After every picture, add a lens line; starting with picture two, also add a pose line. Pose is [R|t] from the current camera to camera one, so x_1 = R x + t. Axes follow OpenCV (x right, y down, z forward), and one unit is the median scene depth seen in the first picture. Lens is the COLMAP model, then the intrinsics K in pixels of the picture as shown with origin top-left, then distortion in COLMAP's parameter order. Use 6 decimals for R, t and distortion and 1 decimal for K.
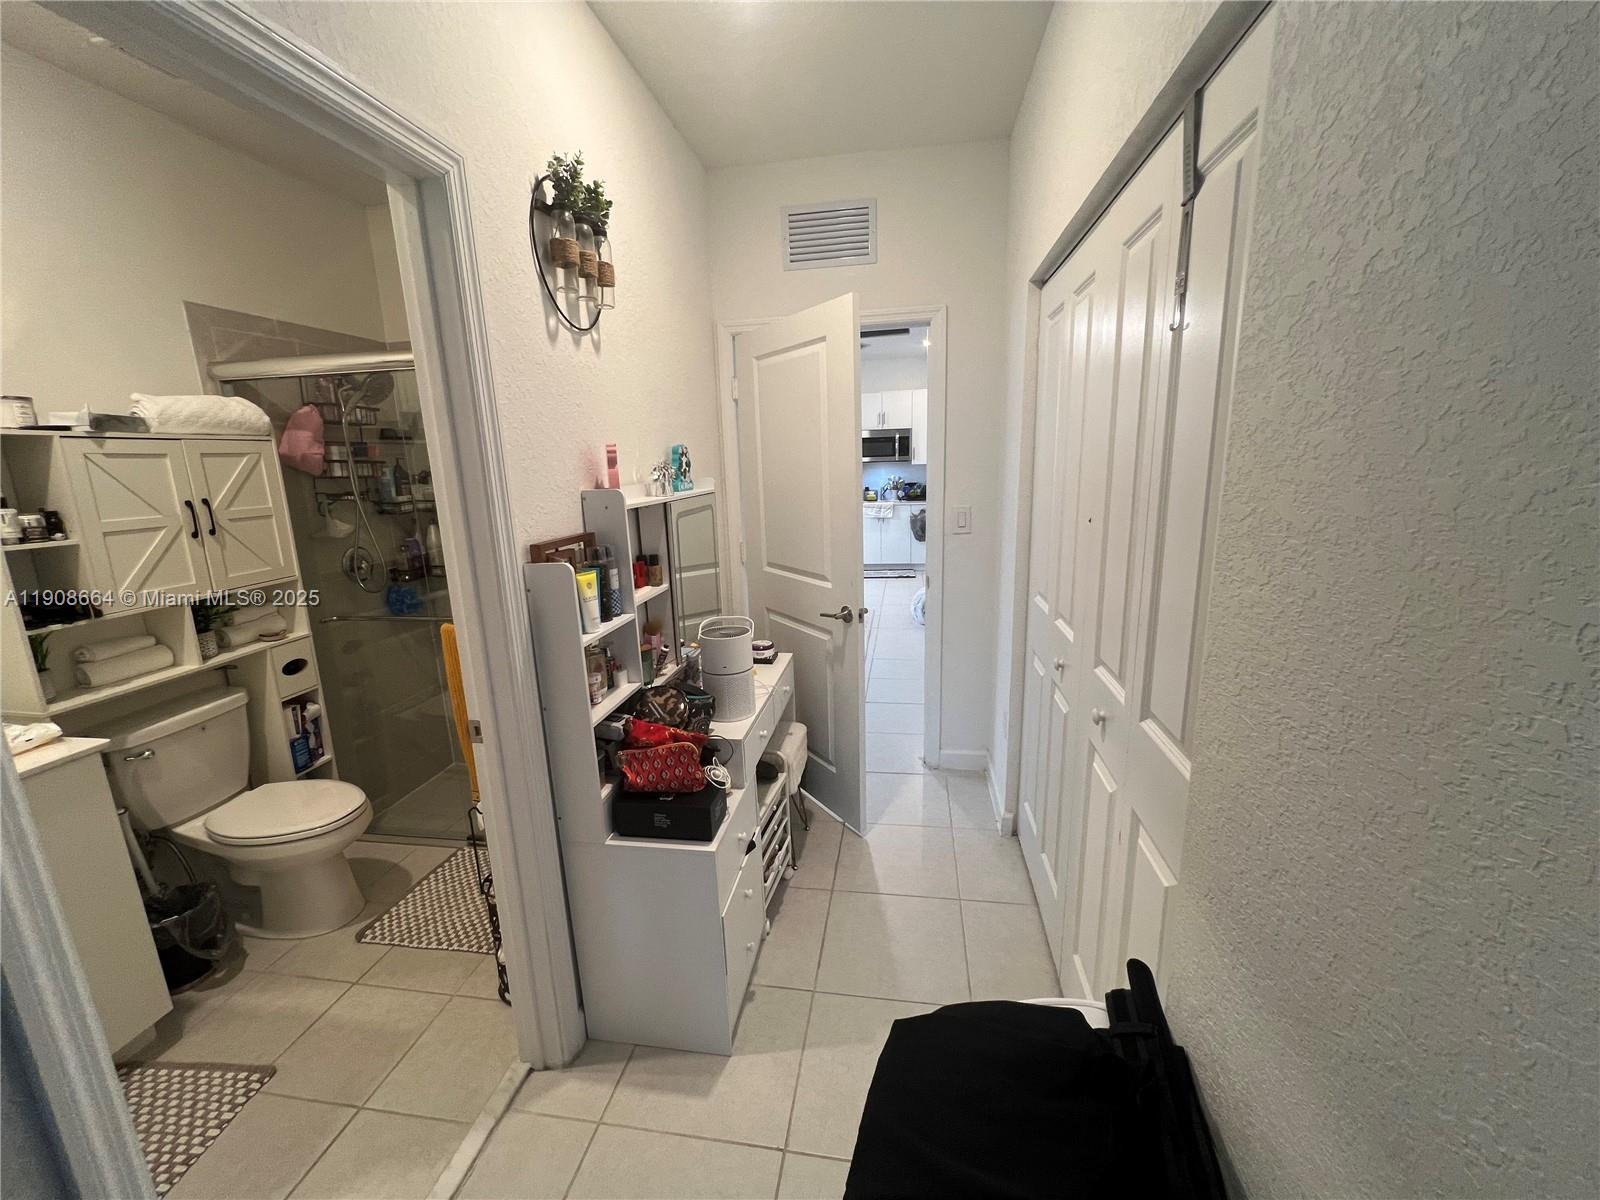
lens RADIAL K [[636.3, 0, 796.1], [0, 636.3, 597.0], [0, 0, 1]] dist [-0.002032, -0.000082]
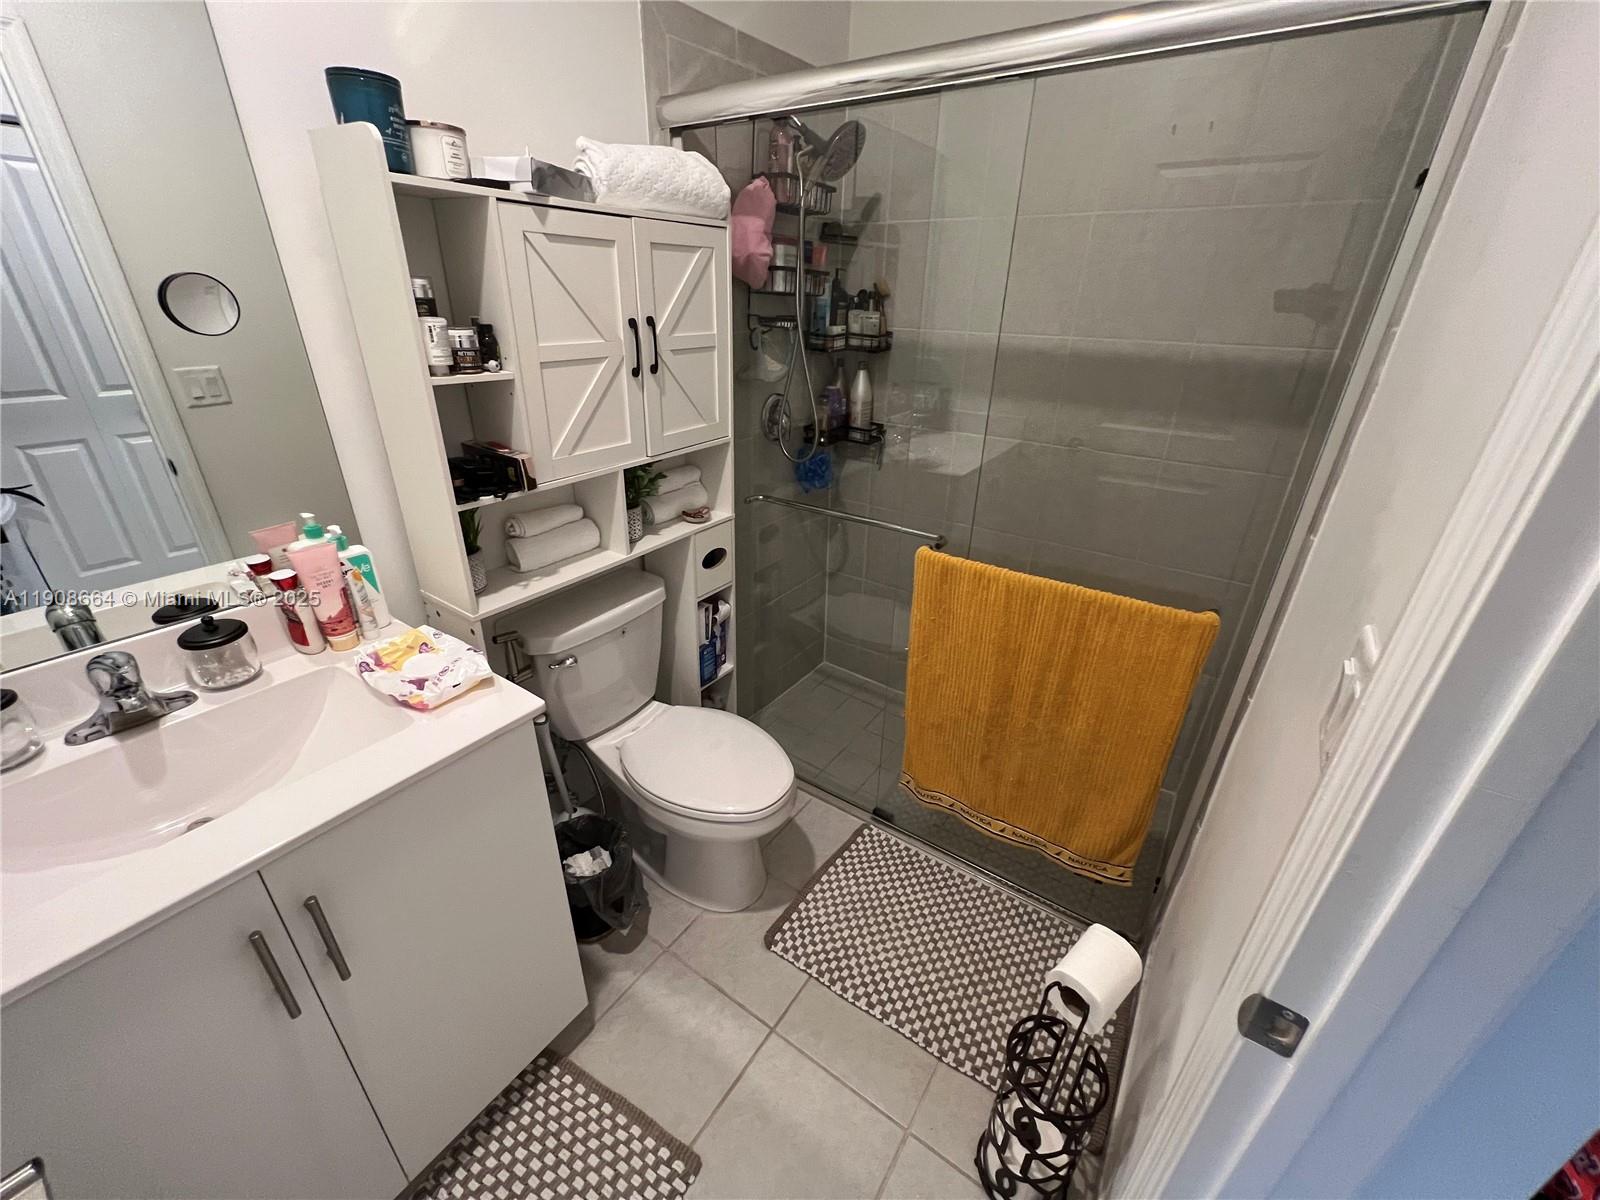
lens RADIAL K [[636.3, 0, 796.1], [0, 636.3, 597.0], [0, 0, 1]] dist [-0.002032, -0.000082]
pose [[0.901321, 0.232323, -0.365577, -0.467235], [-0.140286, 0.955071, 0.261074, -0.067335], [0.409806, -0.184027, 0.893417, 0.397878]]
